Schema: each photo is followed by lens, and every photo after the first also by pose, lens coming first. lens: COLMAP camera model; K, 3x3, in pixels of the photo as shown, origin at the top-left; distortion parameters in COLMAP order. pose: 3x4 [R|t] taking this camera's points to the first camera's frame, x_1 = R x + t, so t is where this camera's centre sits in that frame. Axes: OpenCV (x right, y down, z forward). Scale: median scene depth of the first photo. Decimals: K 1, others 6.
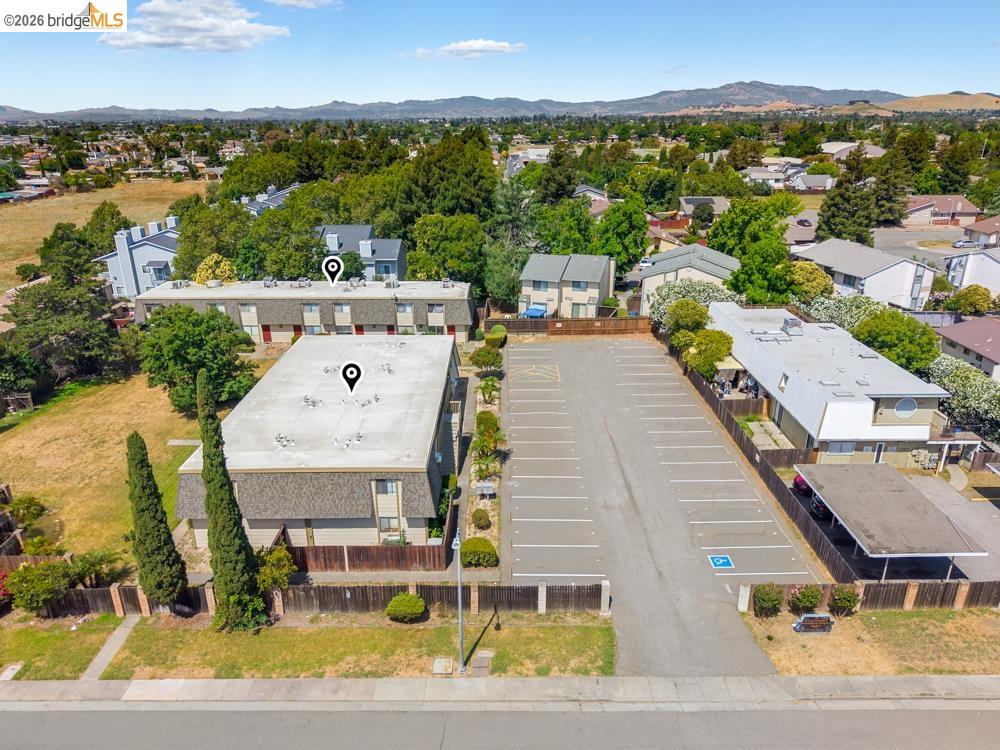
lens RADIAL K [[679.9, 0, 501.8], [0, 679.9, 375.1], [0, 0, 1]] dist [0.035859, -0.040912]
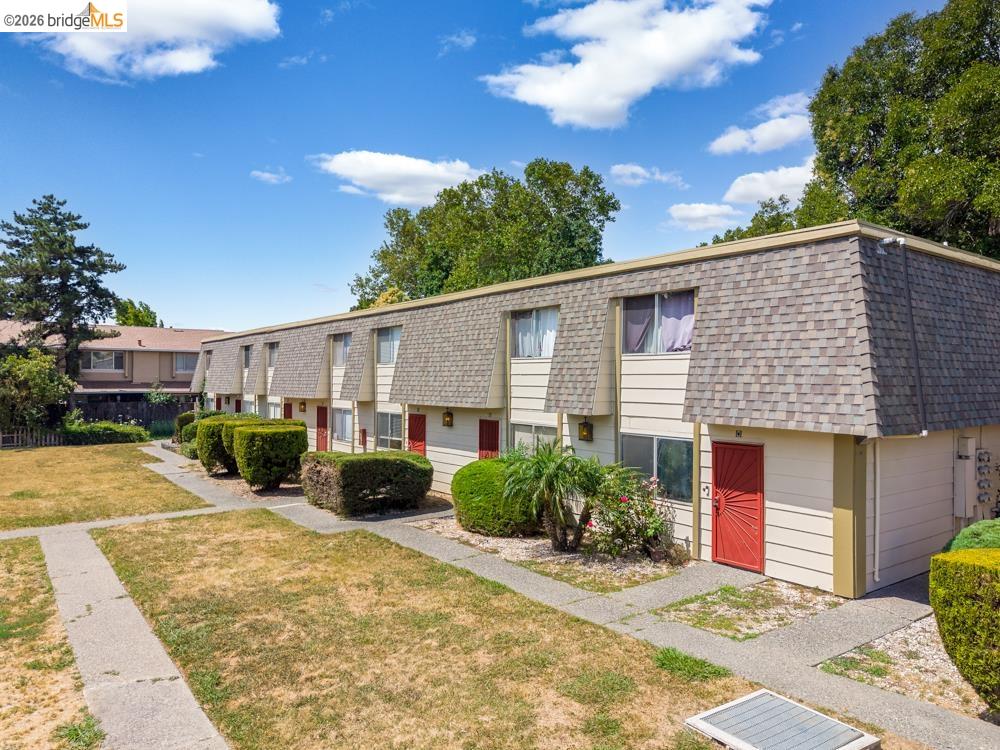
lens RADIAL K [[679.9, 0, 498.6], [0, 679.9, 385.7], [0, 0, 1]] dist [0.035859, -0.040912]
pose [[0.595446, 0.009174, -0.803343, 0.012280], [-0.286945, 0.936409, -0.201993, -0.050902], [0.750404, 0.350792, 0.560213, 1.089080]]
